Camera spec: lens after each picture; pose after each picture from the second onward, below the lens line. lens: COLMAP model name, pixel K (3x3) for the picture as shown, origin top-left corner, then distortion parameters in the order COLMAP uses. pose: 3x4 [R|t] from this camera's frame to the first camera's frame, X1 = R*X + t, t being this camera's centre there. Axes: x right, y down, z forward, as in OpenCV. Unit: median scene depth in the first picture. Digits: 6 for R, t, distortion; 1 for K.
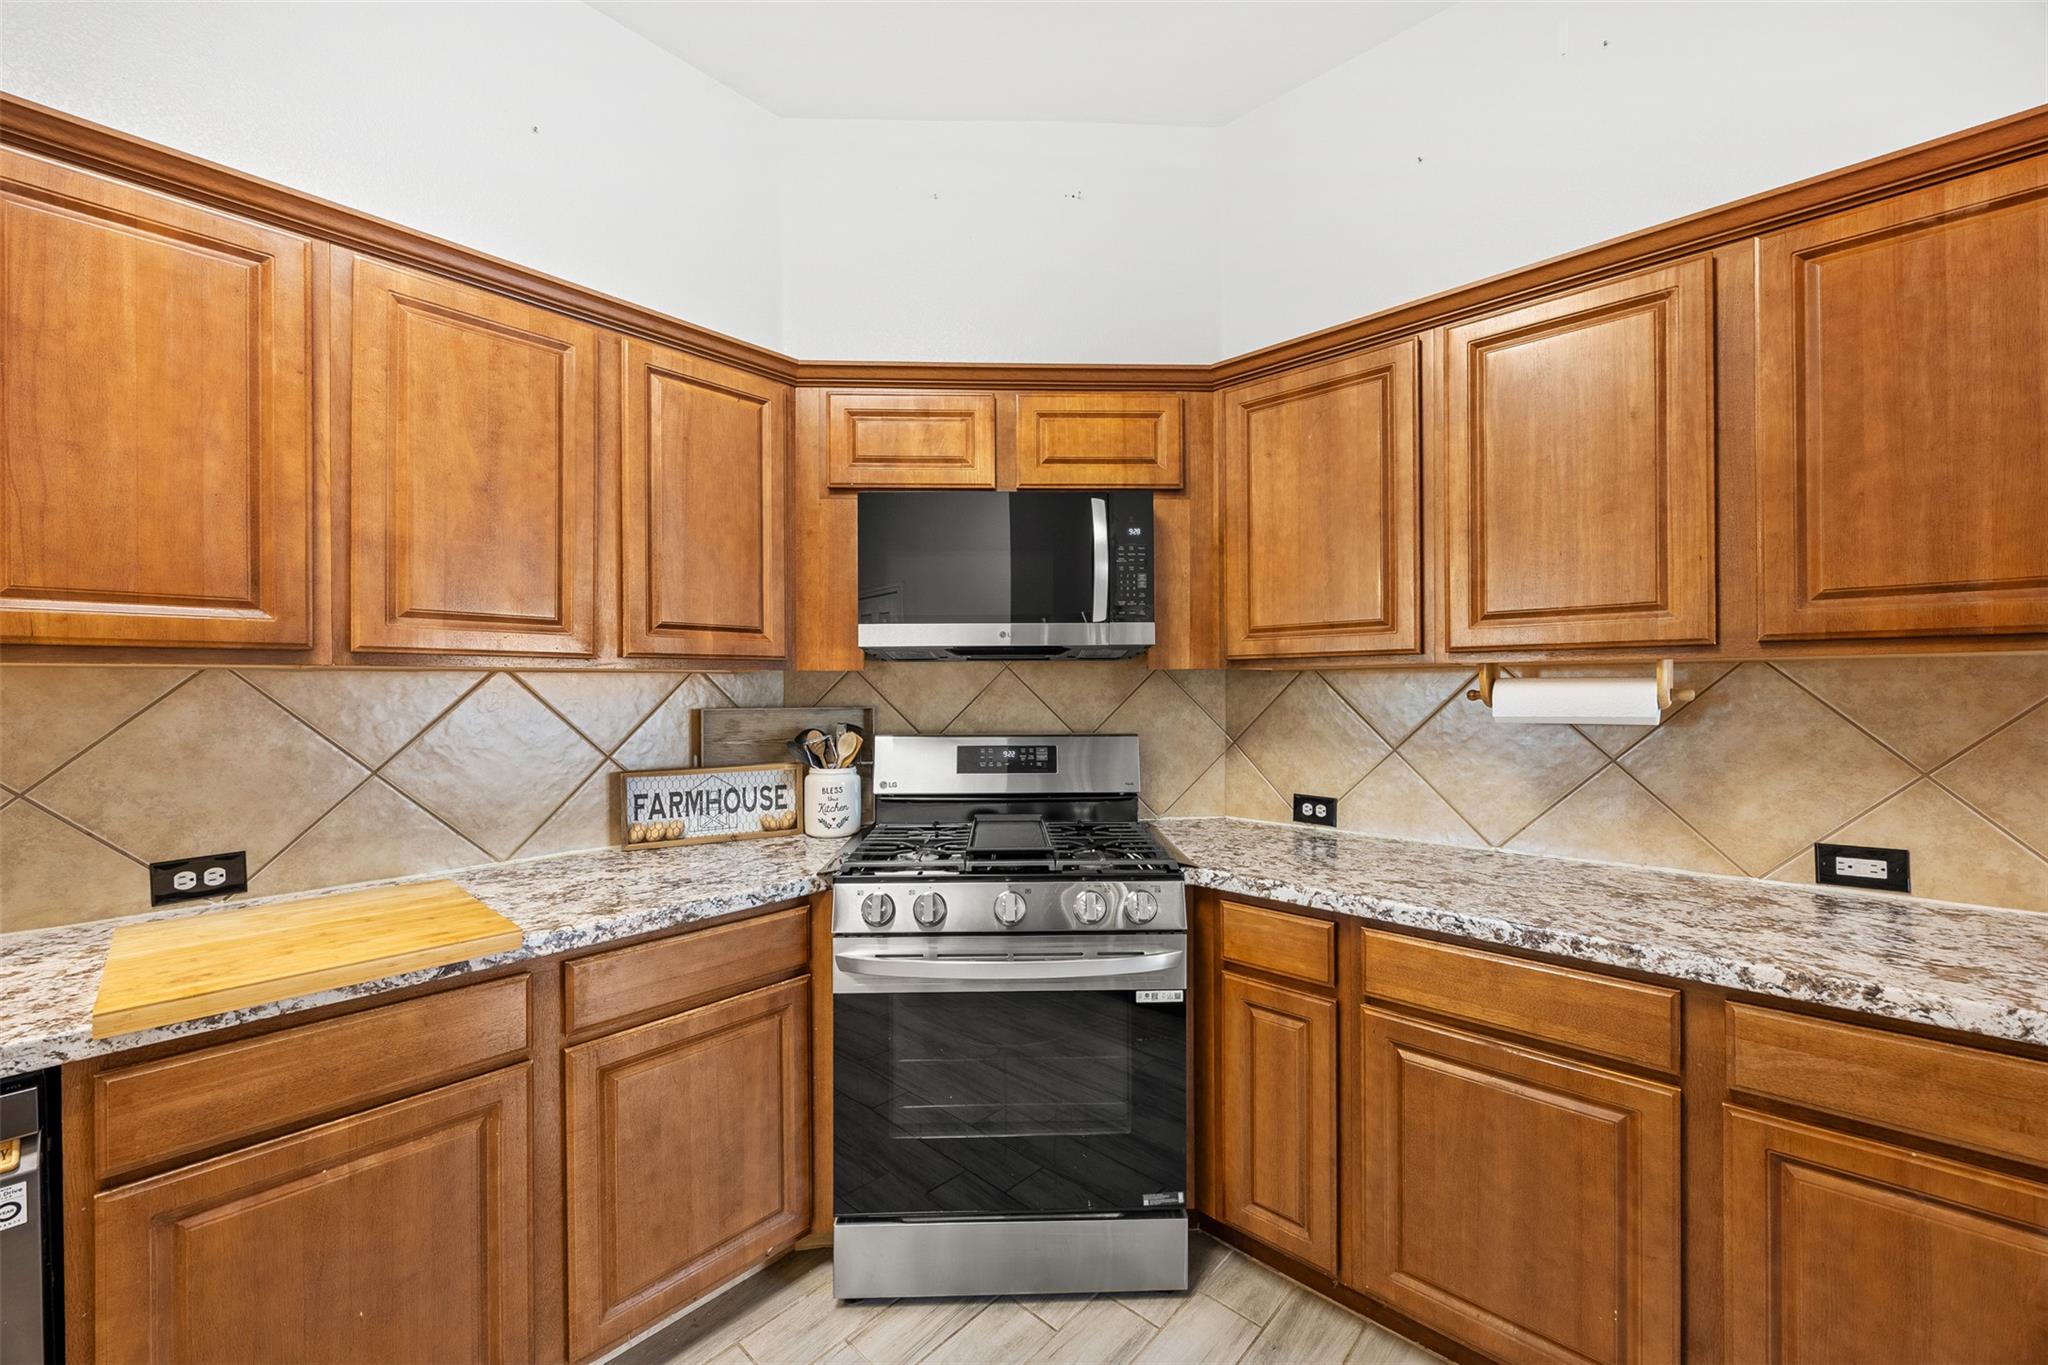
lens RADIAL K [[789.4, 0, 1039.0], [0, 789.4, 686.8], [0, 0, 1]] dist [-0.004152, 0.000084]
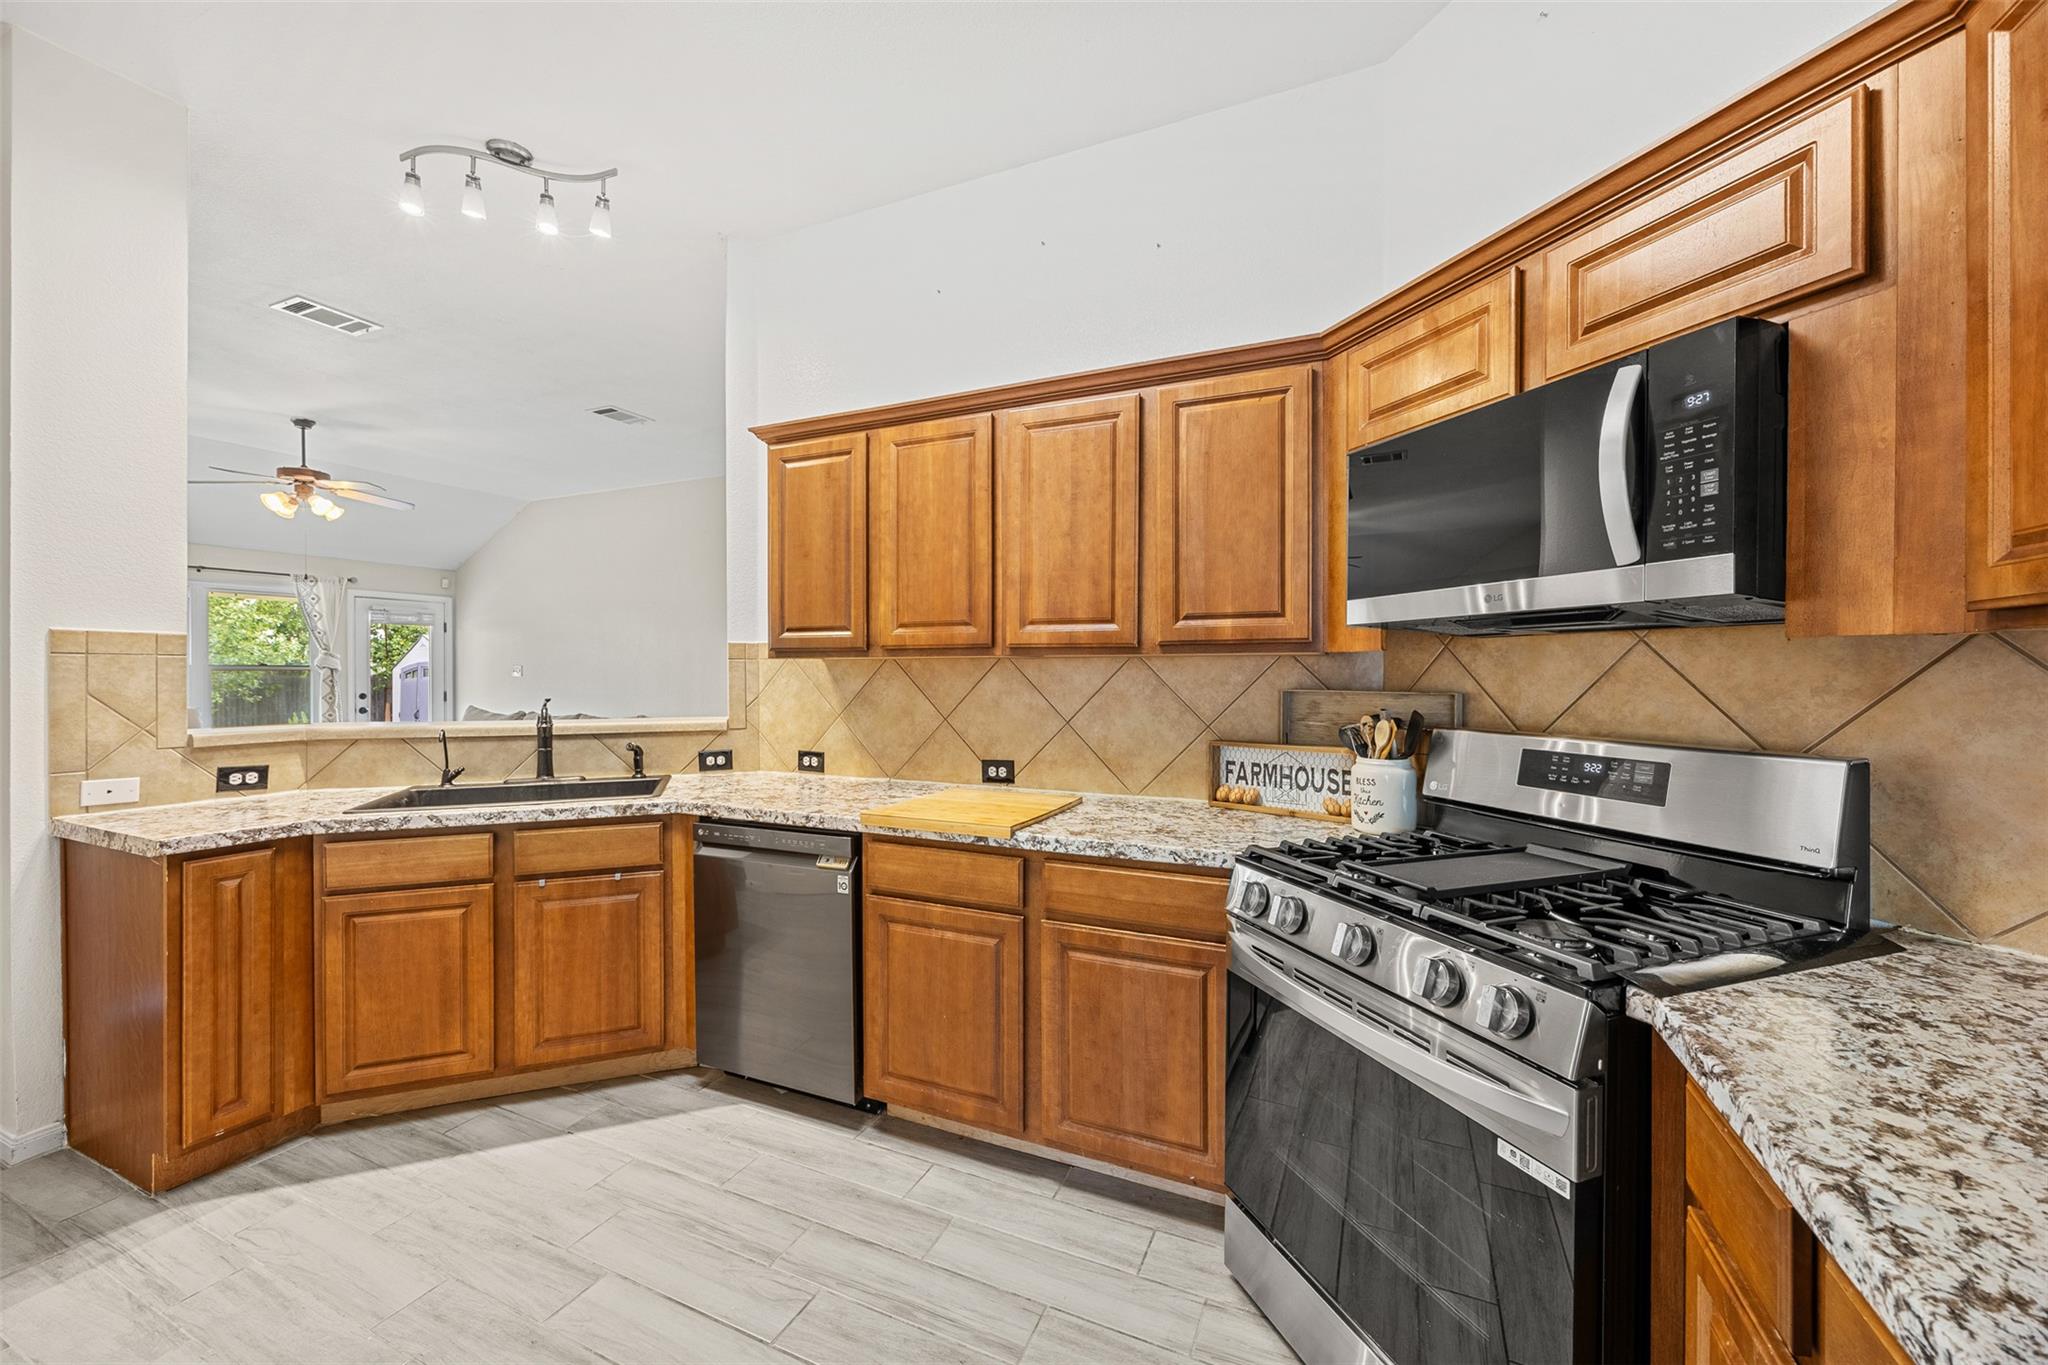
lens RADIAL K [[789.4, 0, 1018.8], [0, 789.4, 675.1], [0, 0, 1]] dist [-0.004152, 0.000084]
pose [[0.300644, 0.009623, -0.953688, 0.694911], [-0.002216, 0.999953, 0.009392, -0.000733], [0.953734, -0.000711, 0.300651, 0.478119]]
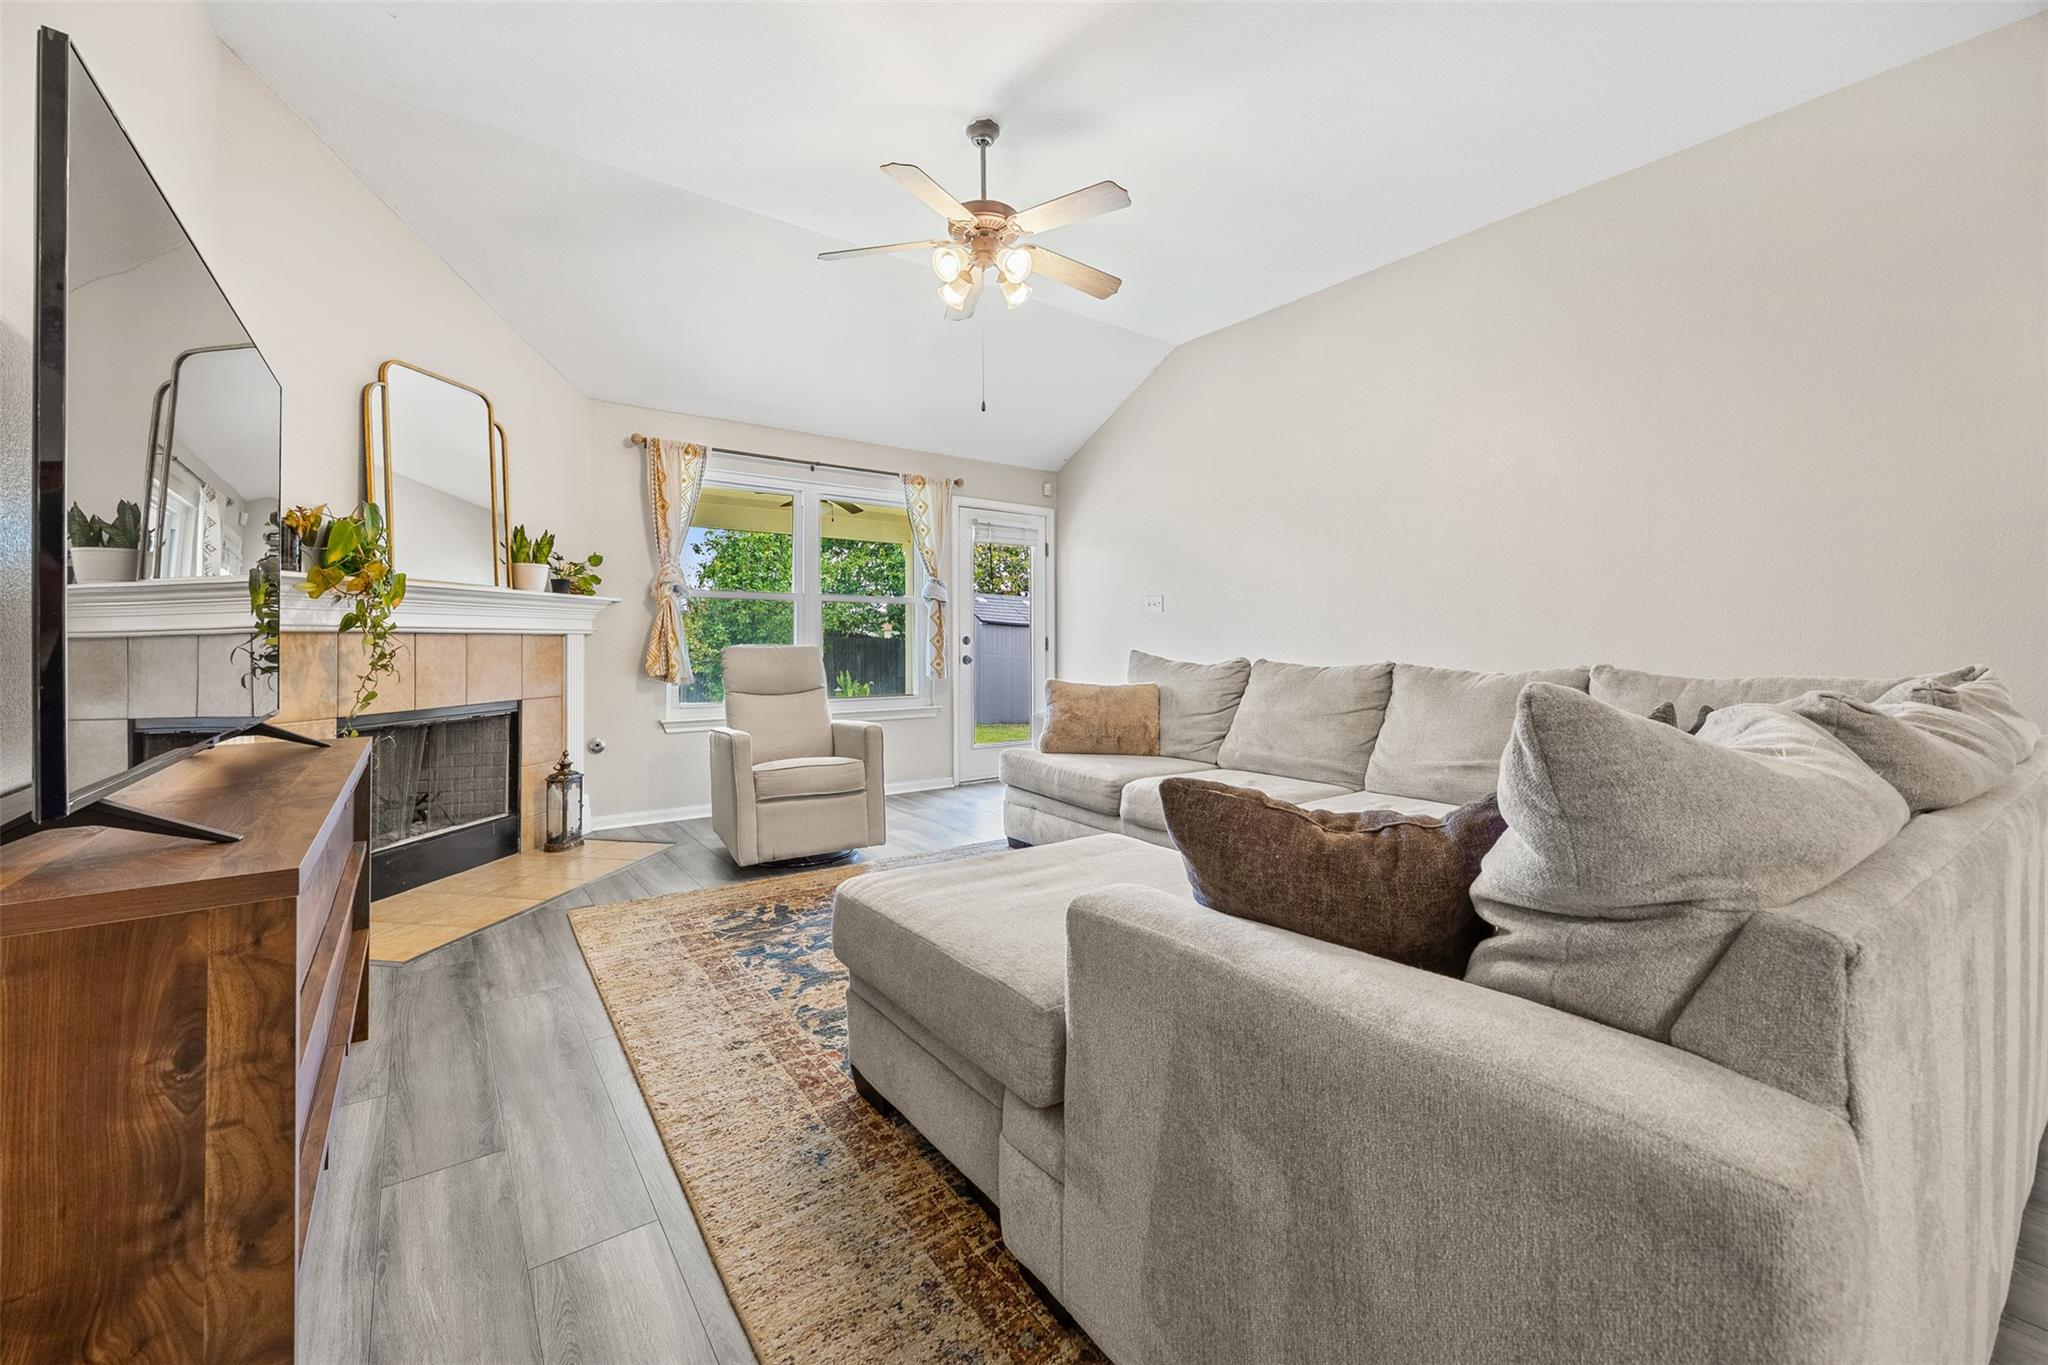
lens RADIAL K [[789.4, 0, 995.3], [0, 789.4, 638.3], [0, 0, 1]] dist [-0.004152, 0.000084]
pose [[-0.209404, -0.001835, -0.977827, -1.685325], [0.001777, 0.999996, -0.002257, 0.185544], [0.977828, -0.002210, -0.209400, -1.060335]]
